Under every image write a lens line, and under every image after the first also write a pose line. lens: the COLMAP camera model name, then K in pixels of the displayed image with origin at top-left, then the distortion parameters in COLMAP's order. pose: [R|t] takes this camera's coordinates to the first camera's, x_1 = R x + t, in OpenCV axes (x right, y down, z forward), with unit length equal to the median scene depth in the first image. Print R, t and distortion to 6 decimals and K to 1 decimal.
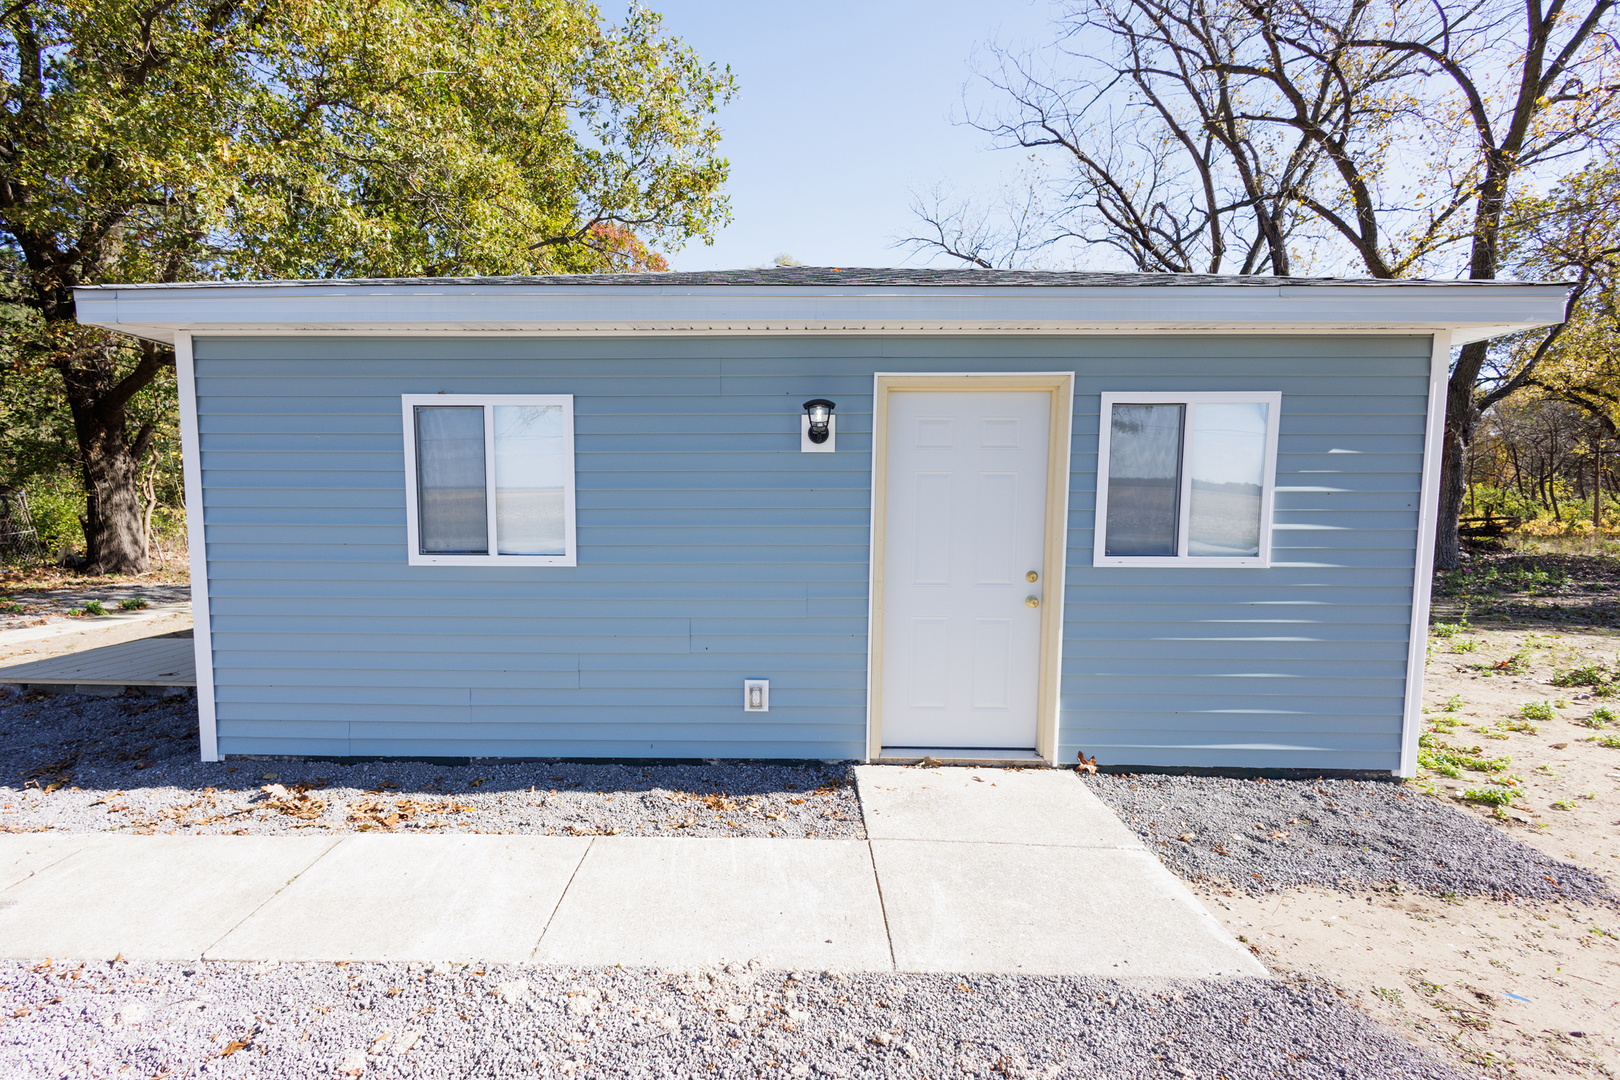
lens RADIAL K [[746.1, 0, 801.7], [0, 746.1, 535.4], [0, 0, 1]] dist [0.009622, -0.000676]
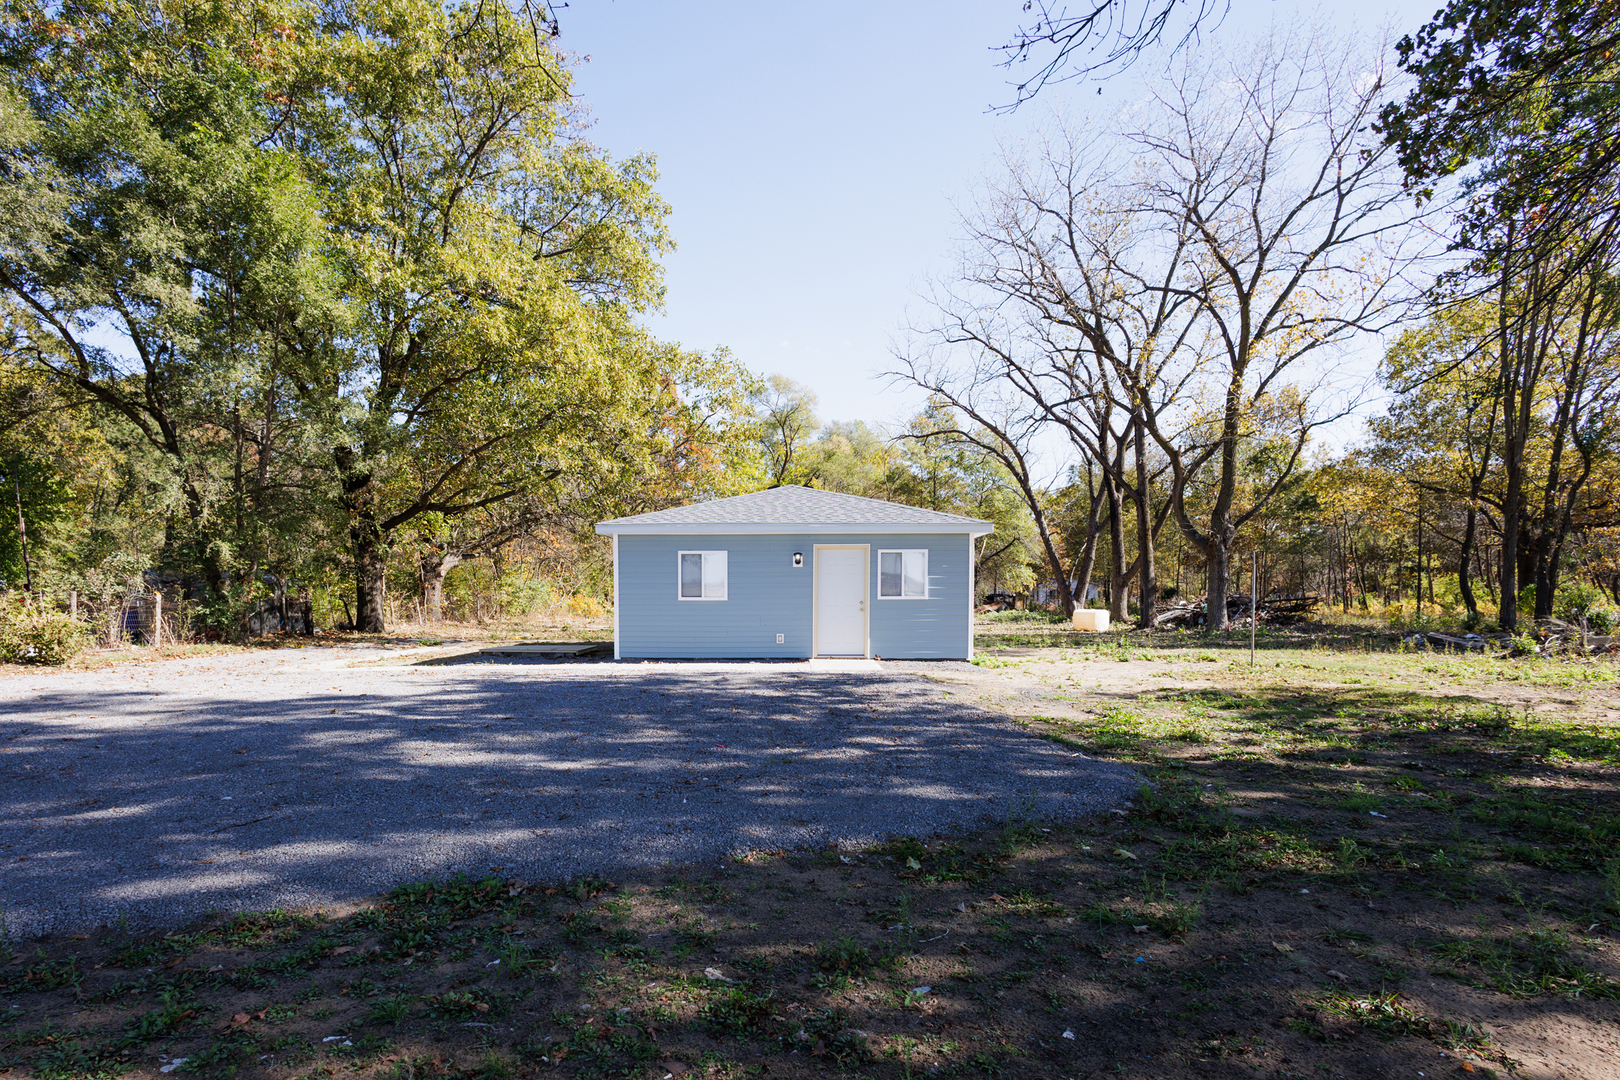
lens RADIAL K [[746.1, 0, 801.7], [0, 746.1, 535.4], [0, 0, 1]] dist [0.009622, -0.000676]
pose [[0.999978, -0.005421, 0.003704, 0.027147], [0.005839, 0.992227, -0.124306, 0.172817], [-0.003002, 0.124325, 0.992237, -2.425805]]
